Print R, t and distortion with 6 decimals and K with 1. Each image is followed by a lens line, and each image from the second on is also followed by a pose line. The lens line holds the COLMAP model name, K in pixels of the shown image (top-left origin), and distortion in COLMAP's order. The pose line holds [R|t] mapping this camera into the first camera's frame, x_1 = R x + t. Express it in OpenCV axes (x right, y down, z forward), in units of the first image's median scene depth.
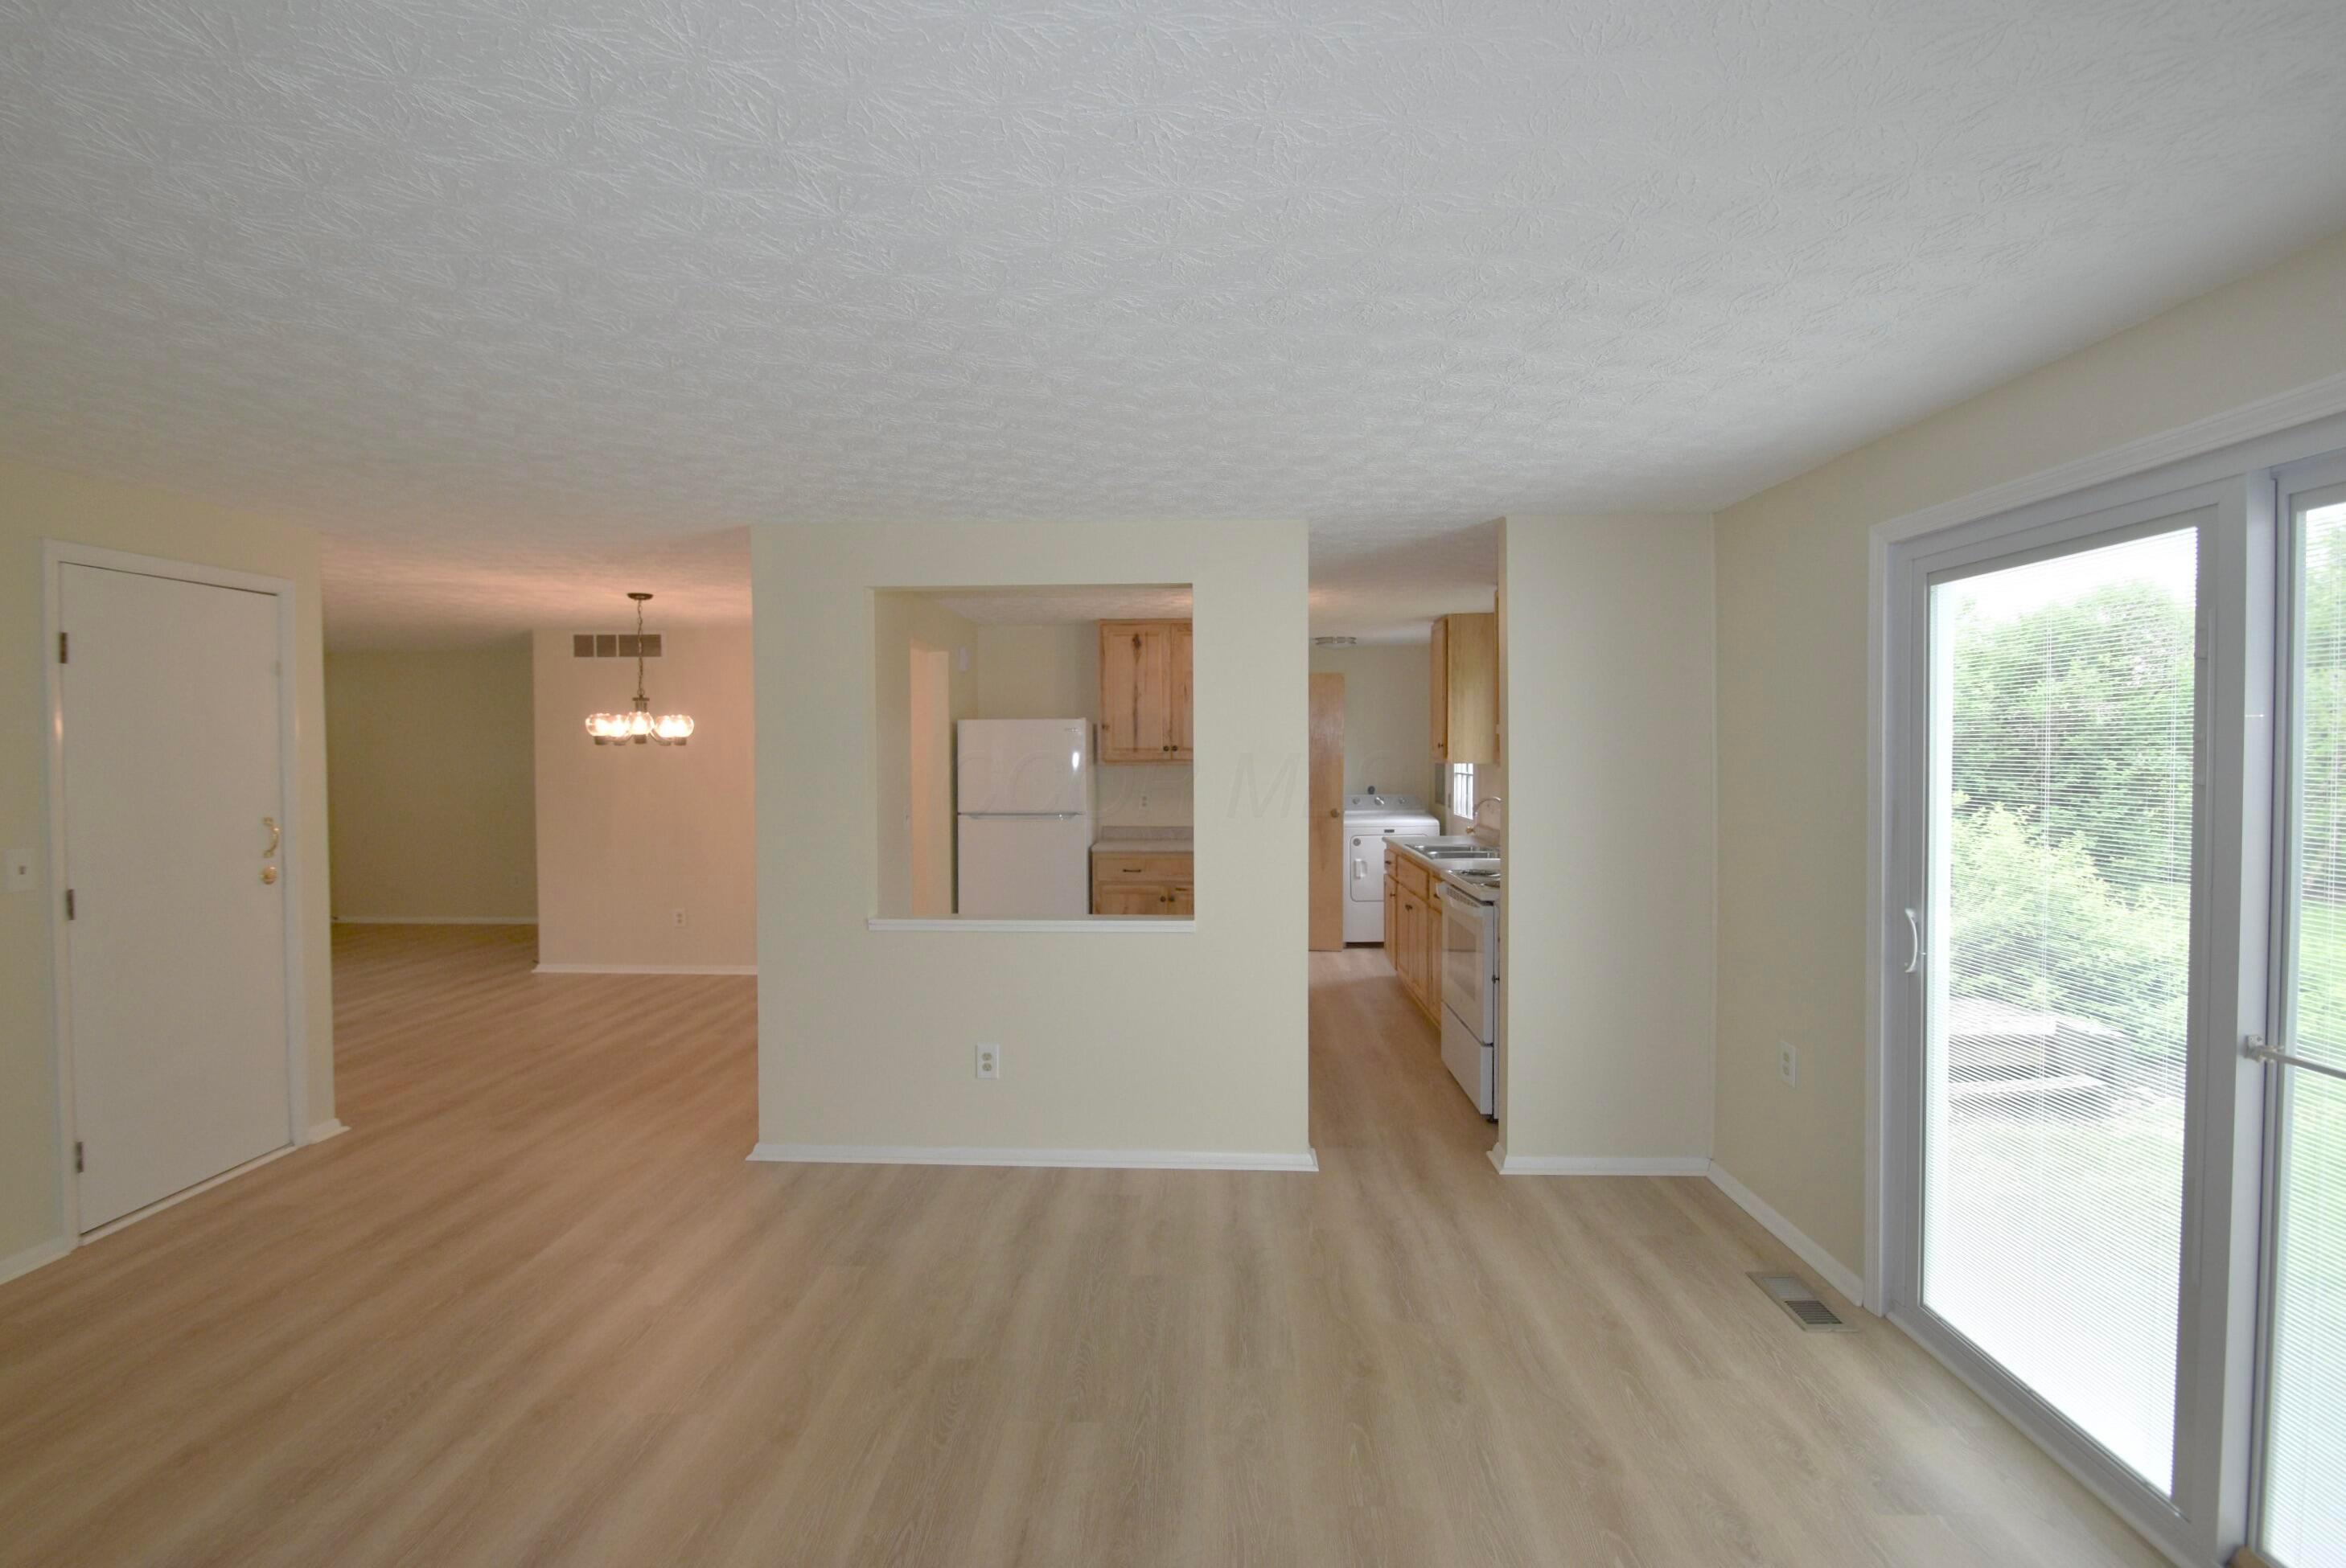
lens RADIAL K [[1061.1, 0, 1164.7], [0, 1061.1, 762.1], [0, 0, 1]] dist [-0.008571, -0.000894]
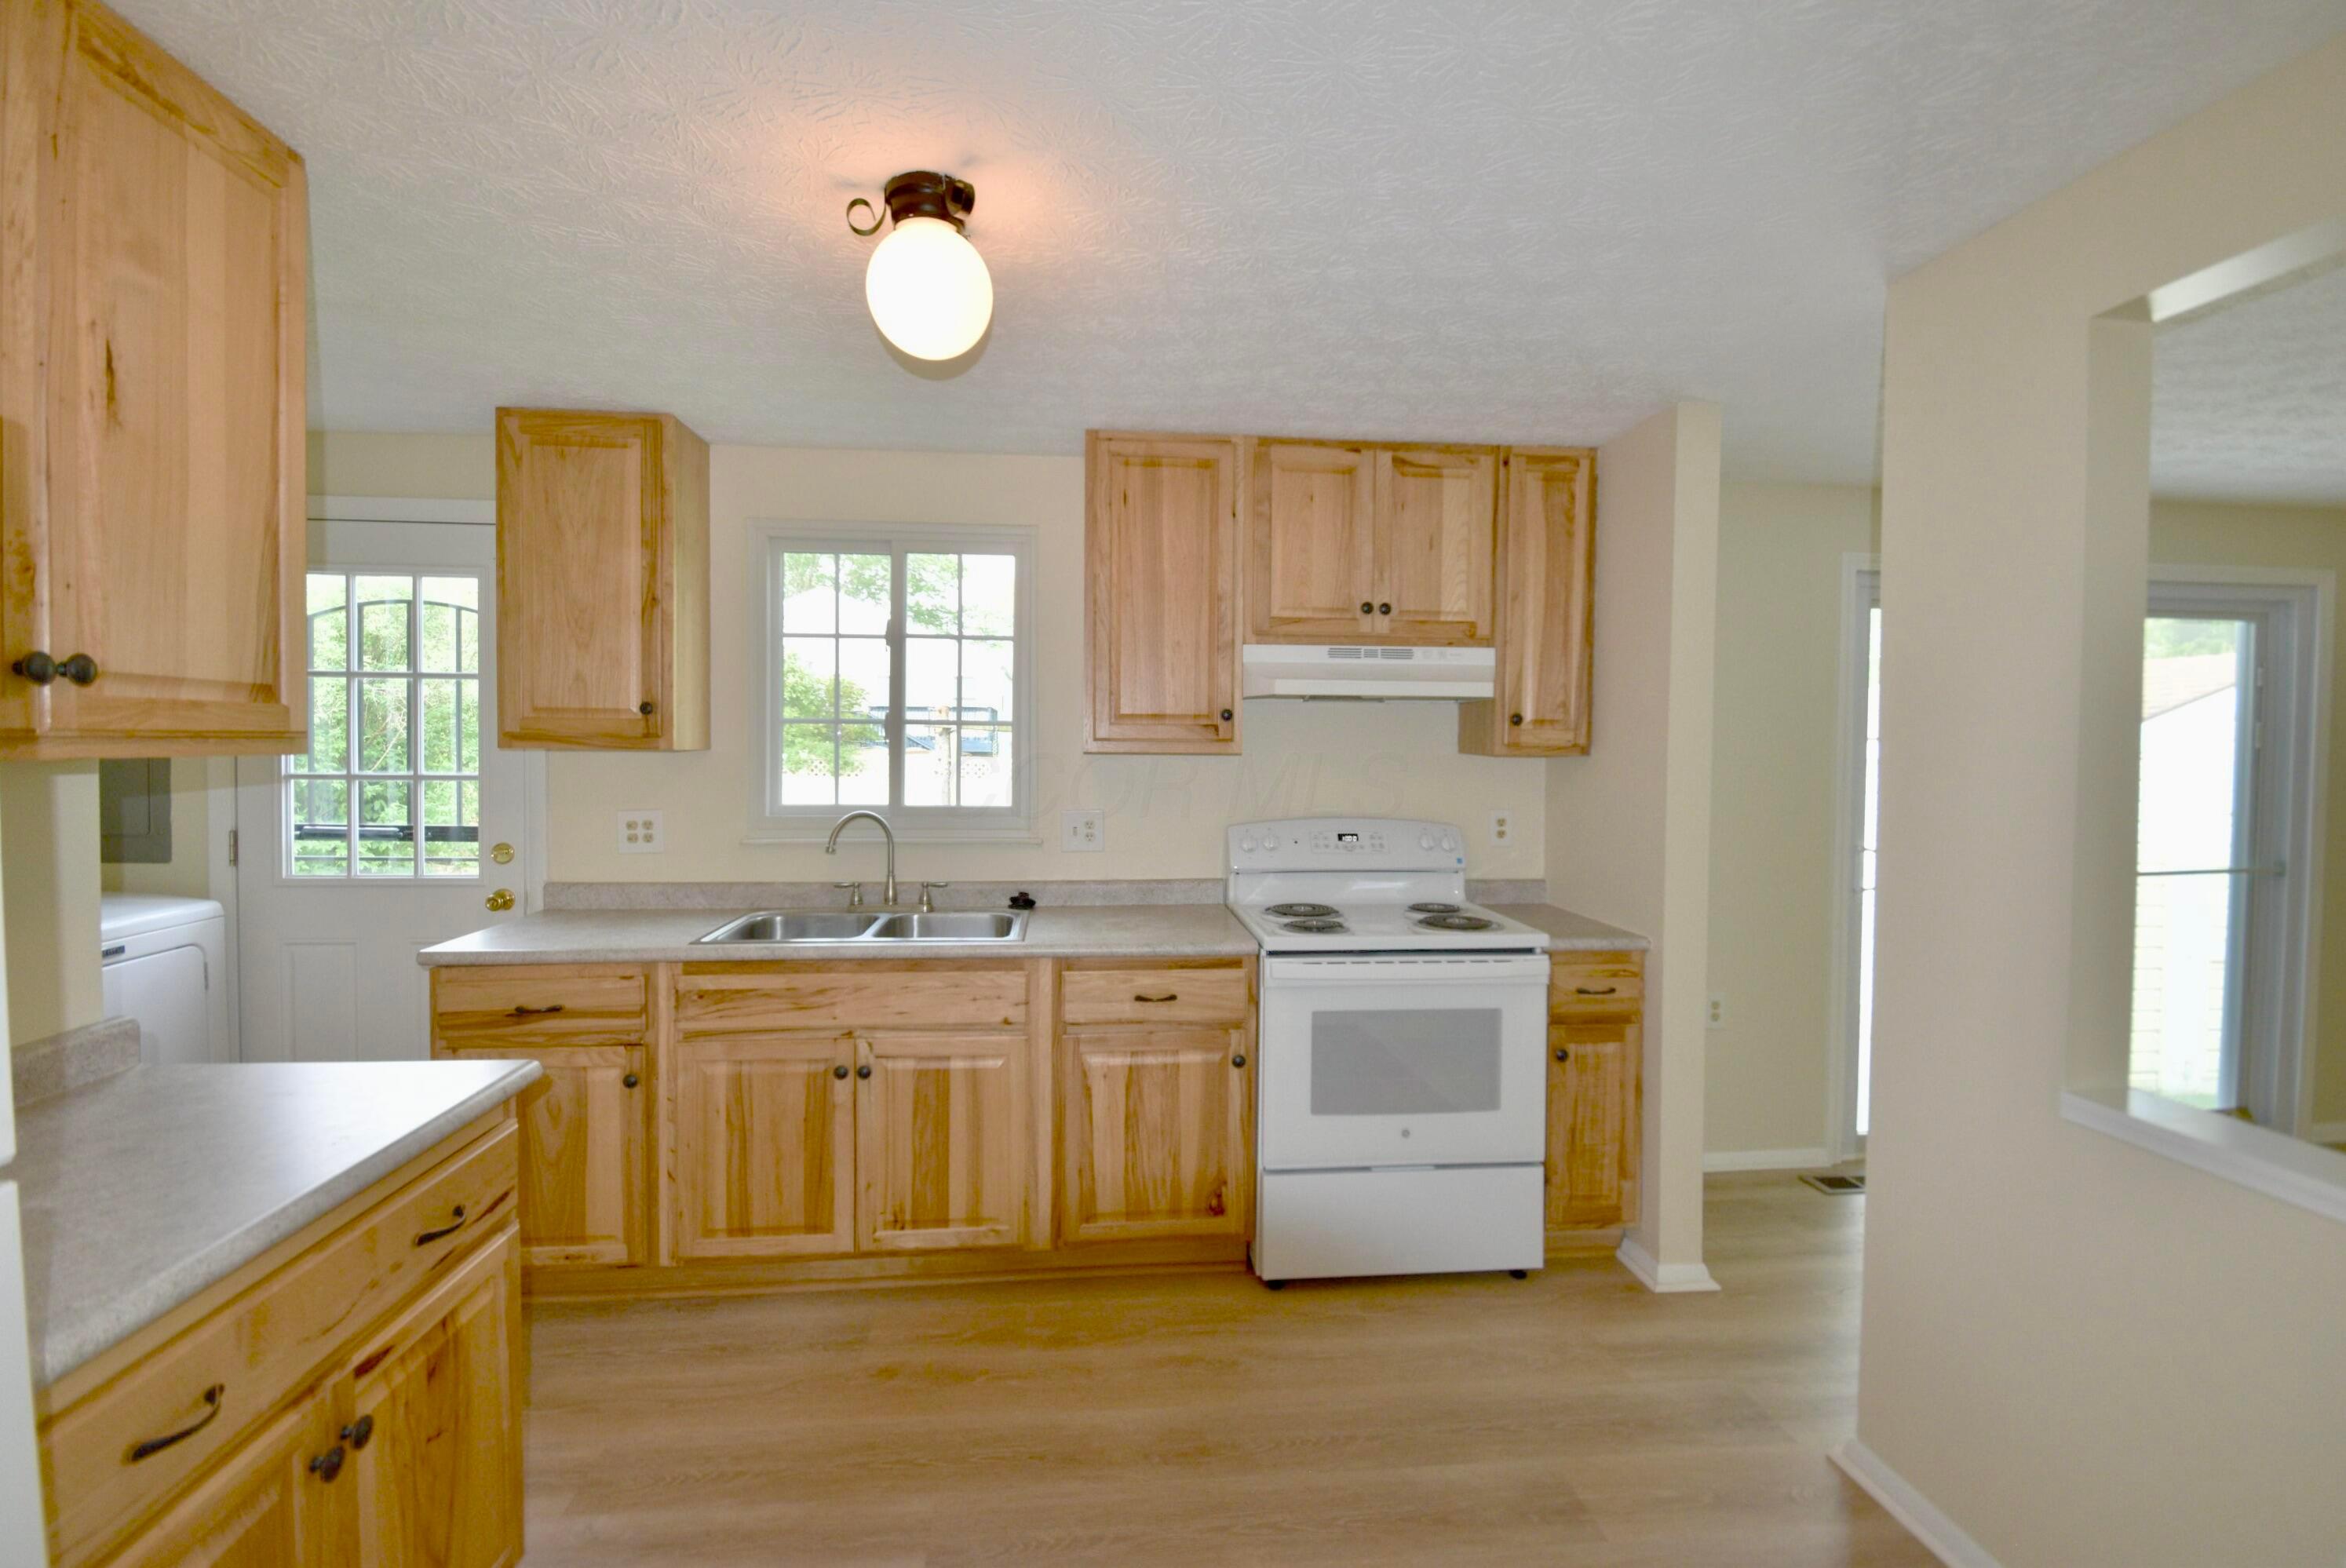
lens RADIAL K [[1038.3, 0, 1172.5], [0, 1038.3, 769.6], [0, 0, 1]] dist [0.002644, -0.014804]
pose [[-0.150314, -0.020877, 0.988418, -0.267198], [0.009551, 0.999700, 0.022567, 0.002722], [-0.988592, 0.012832, -0.150070, 1.156163]]
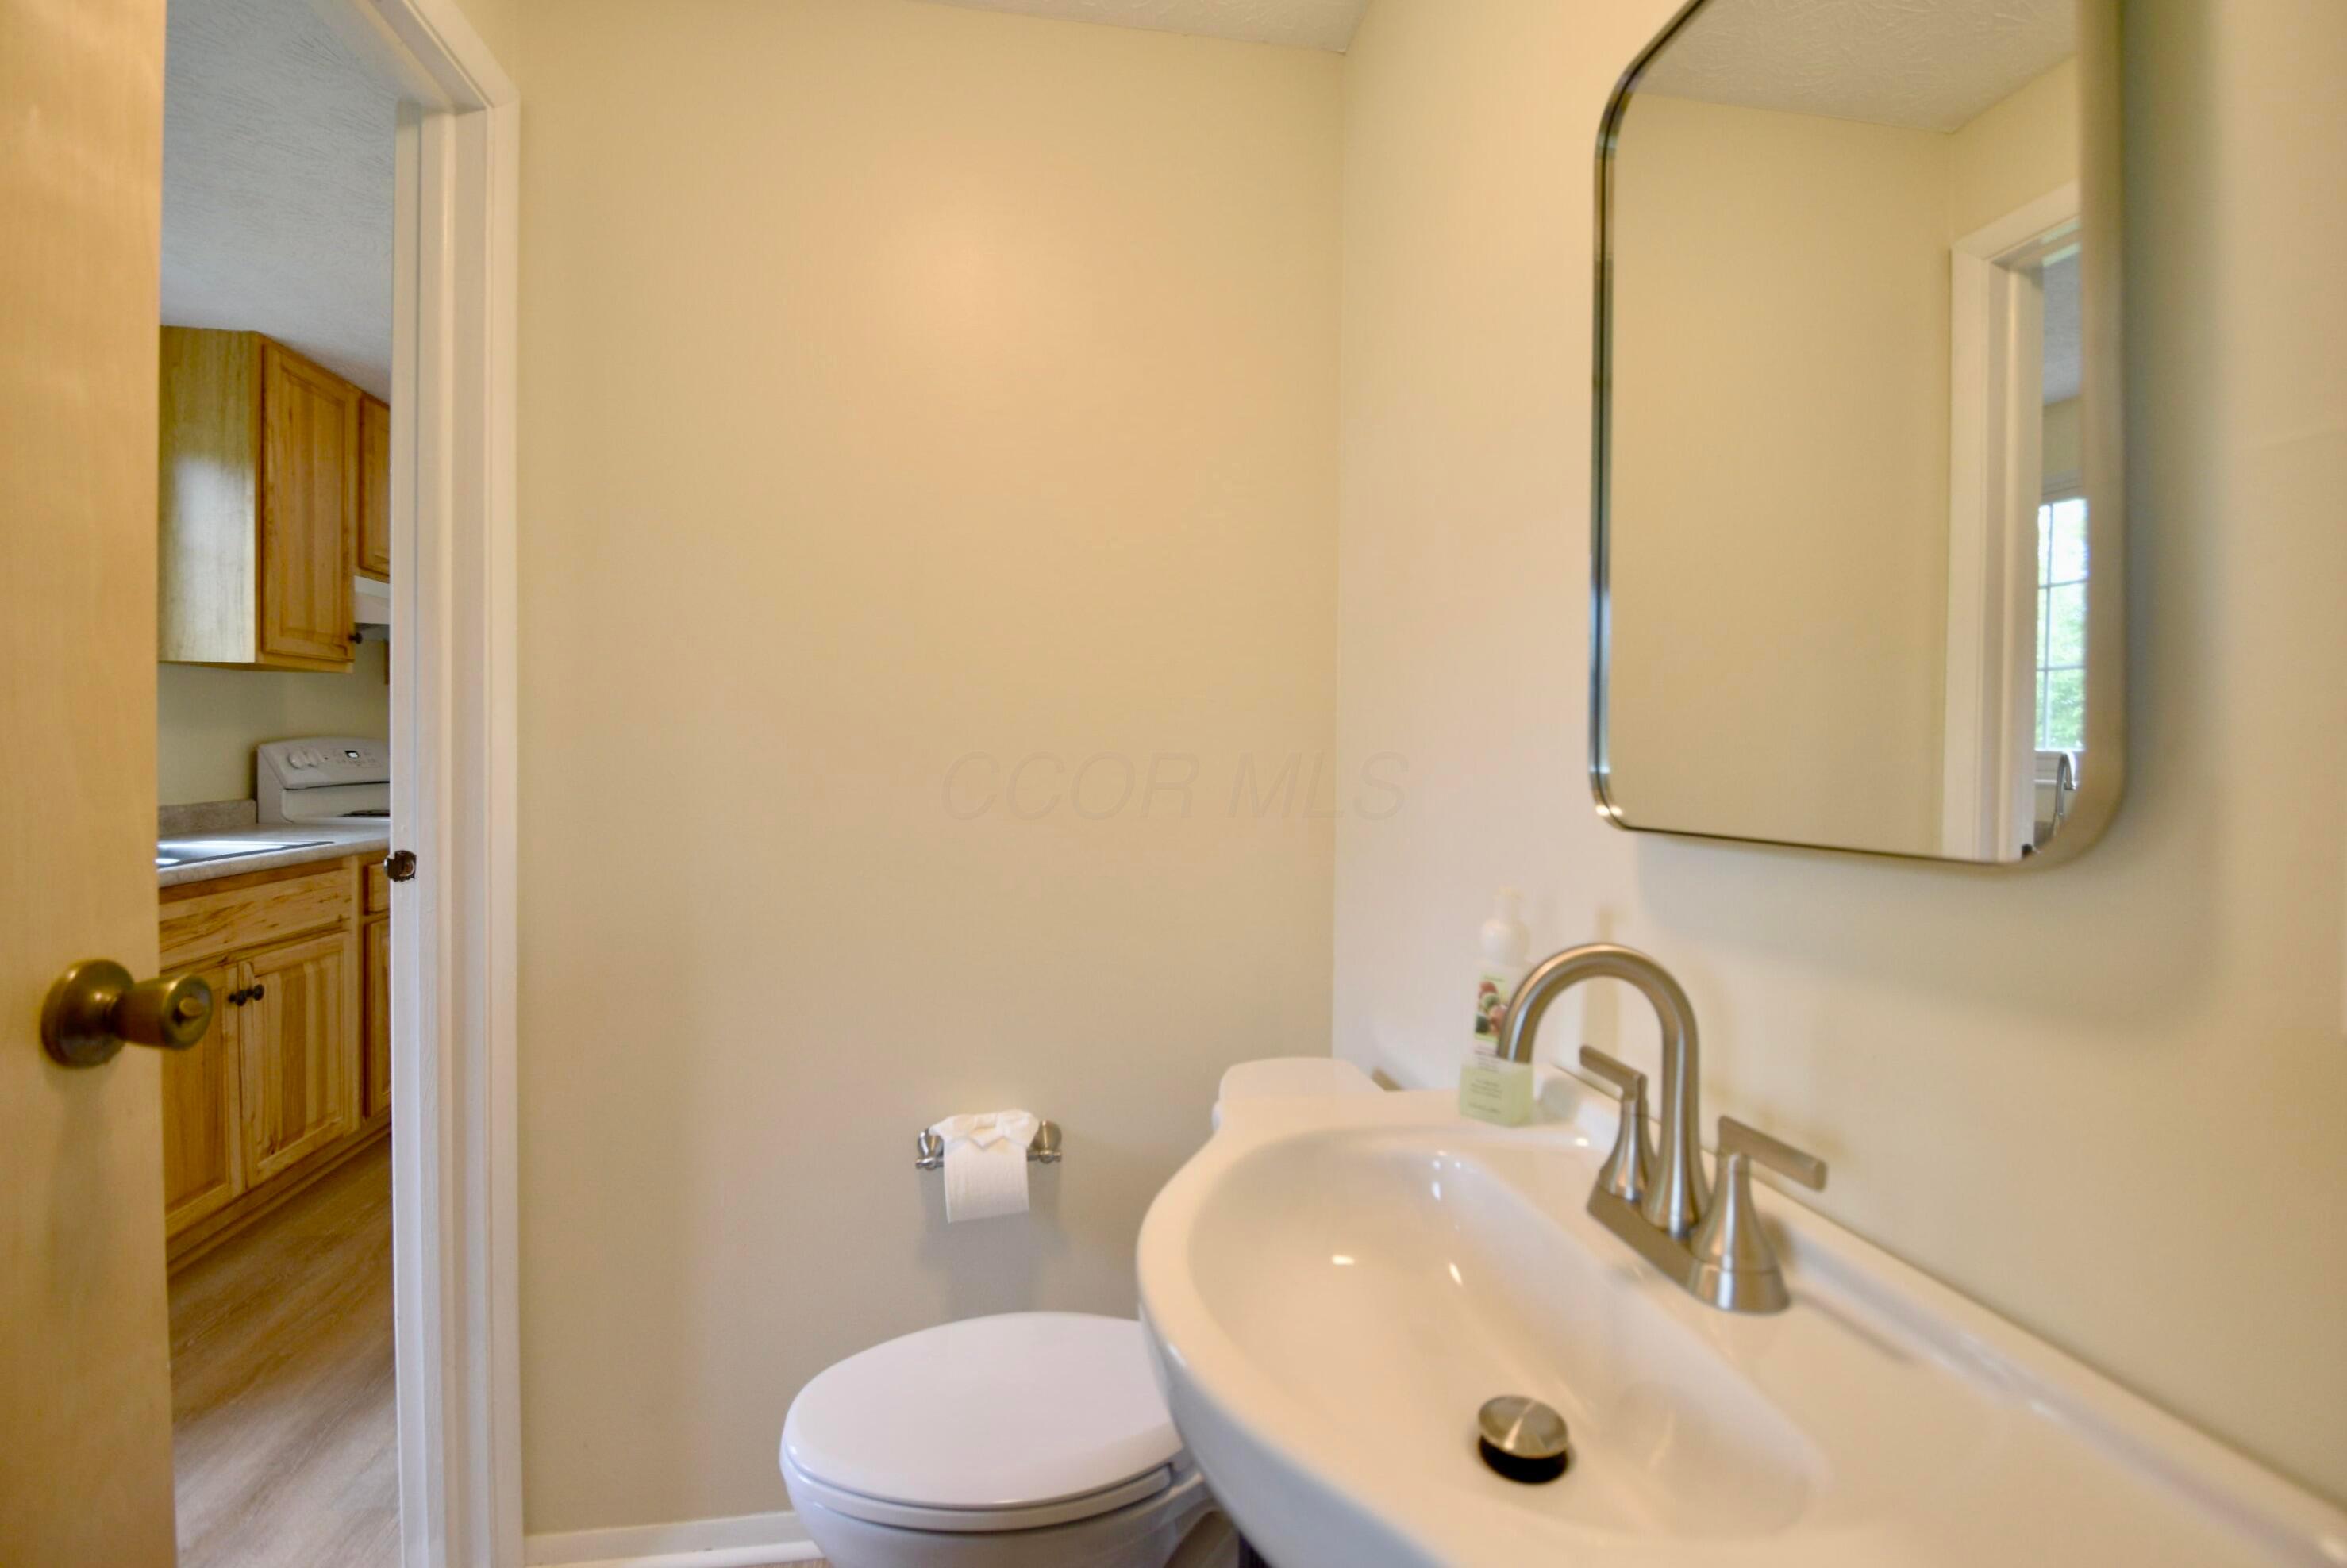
lens RADIAL K [[1061.5, 0, 1165.2], [0, 1061.5, 762.1], [0, 0, 1]] dist [-0.008571, -0.000894]
pose [[-0.977489, -0.006045, -0.210900, -0.035407], [-0.013153, 0.999391, 0.032321, 0.036504], [0.210576, 0.034368, -0.976973, 1.820157]]
